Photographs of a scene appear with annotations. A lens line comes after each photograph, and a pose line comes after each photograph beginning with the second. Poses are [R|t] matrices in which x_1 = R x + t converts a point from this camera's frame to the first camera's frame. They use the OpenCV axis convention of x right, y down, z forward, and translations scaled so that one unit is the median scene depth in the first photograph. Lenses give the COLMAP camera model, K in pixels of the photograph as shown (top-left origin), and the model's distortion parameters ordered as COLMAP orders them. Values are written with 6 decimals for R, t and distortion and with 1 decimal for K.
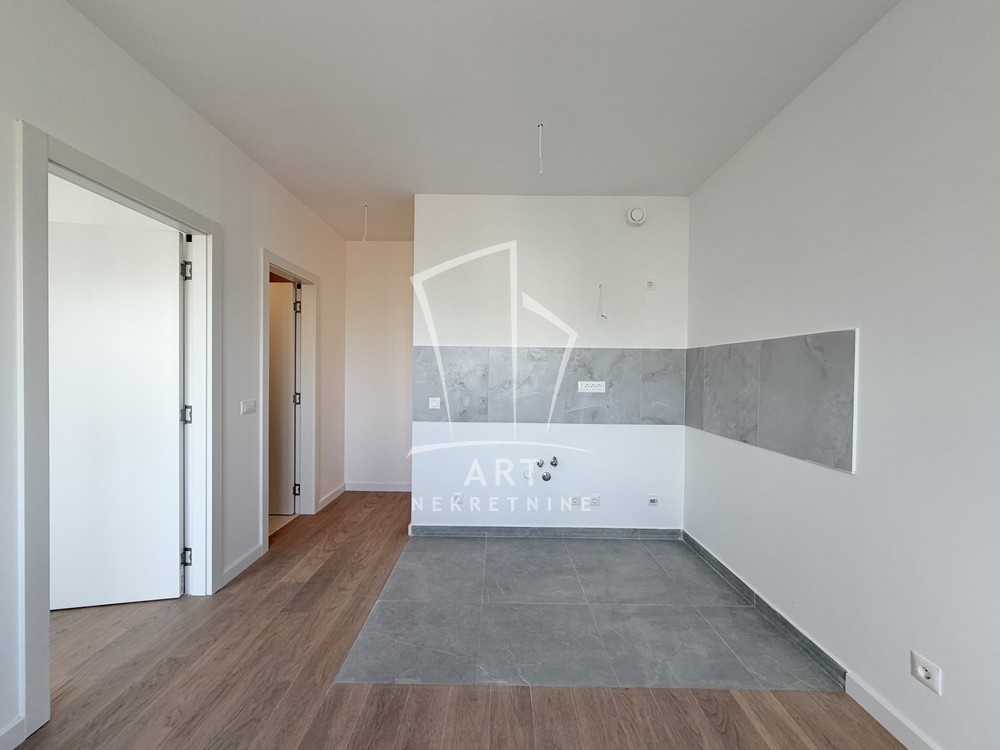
lens RADIAL K [[397.3, 0, 496.2], [0, 397.3, 376.4], [0, 0, 1]] dist [-0.001327, 0.000020]
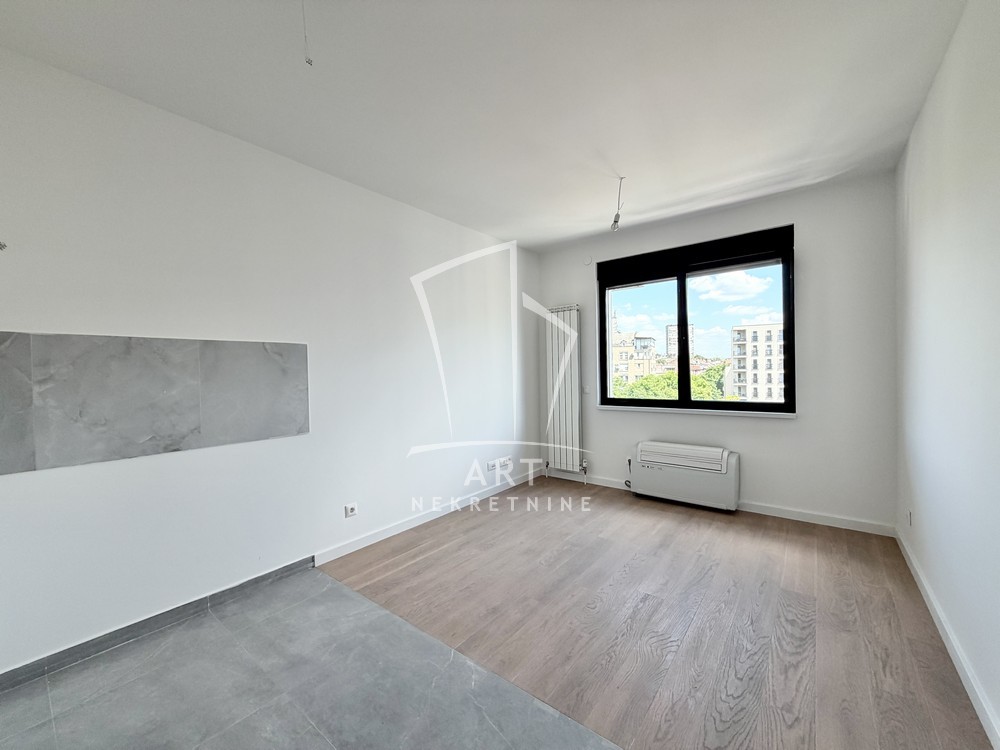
lens RADIAL K [[397.3, 0, 496.2], [0, 397.3, 376.4], [0, 0, 1]] dist [-0.001327, 0.000020]
pose [[-0.784662, -0.007250, 0.619882, -0.410470], [0.017919, 0.999249, 0.034369, -0.016075], [-0.619665, 0.038076, -0.783942, 1.043576]]
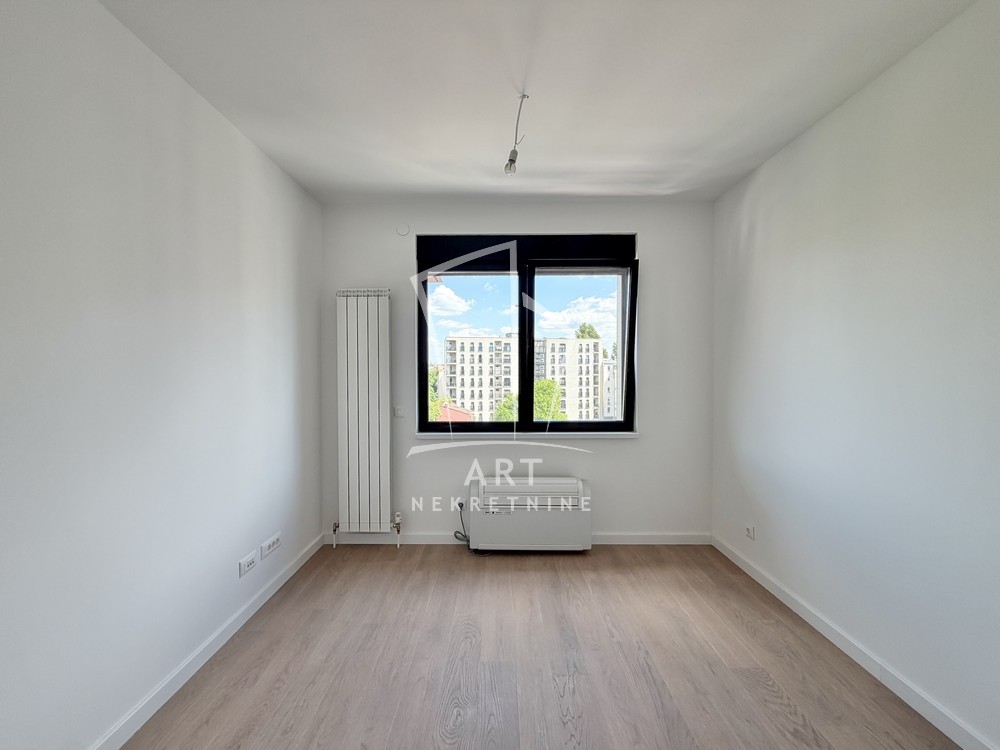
lens RADIAL K [[397.3, 0, 496.2], [0, 397.3, 376.4], [0, 0, 1]] dist [-0.001327, 0.000020]
pose [[-0.999956, -0.009295, -0.000925, 0.022385], [-0.009318, 0.999571, 0.027771, -0.035602], [0.000666, 0.027779, -0.999614, 0.692213]]
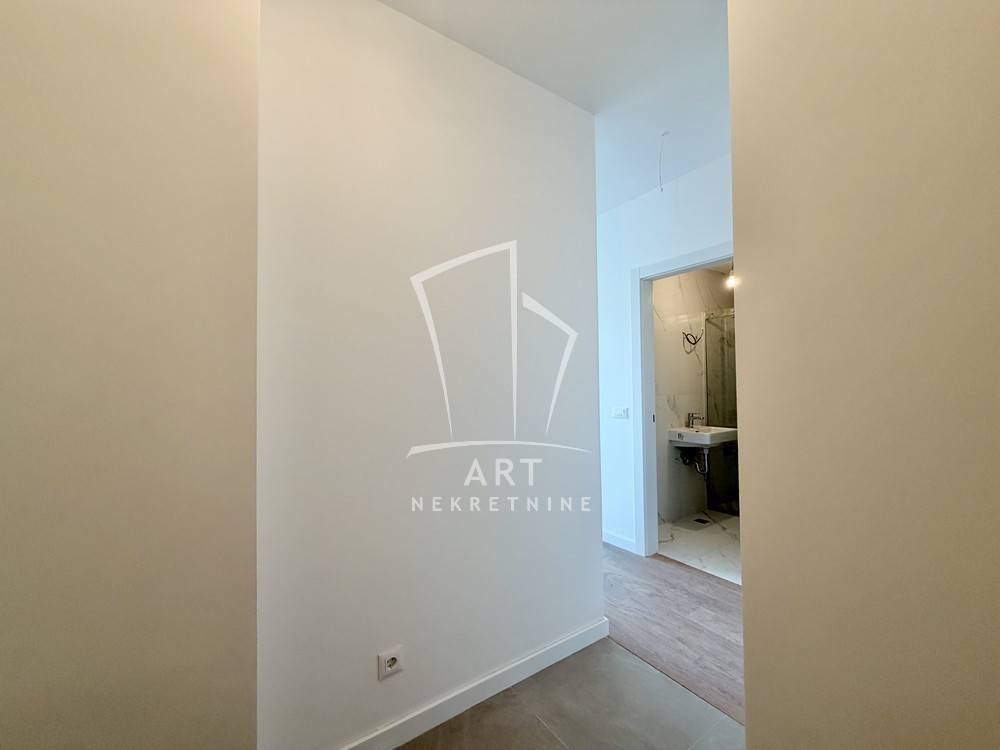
lens RADIAL K [[397.3, 0, 496.2], [0, 397.3, 376.4], [0, 0, 1]] dist [-0.001327, 0.000020]
pose [[-0.829058, -0.016190, -0.558928, 0.332818], [-0.005872, 0.999778, -0.020248, -0.006701], [0.559132, -0.013505, -0.828969, 1.668088]]
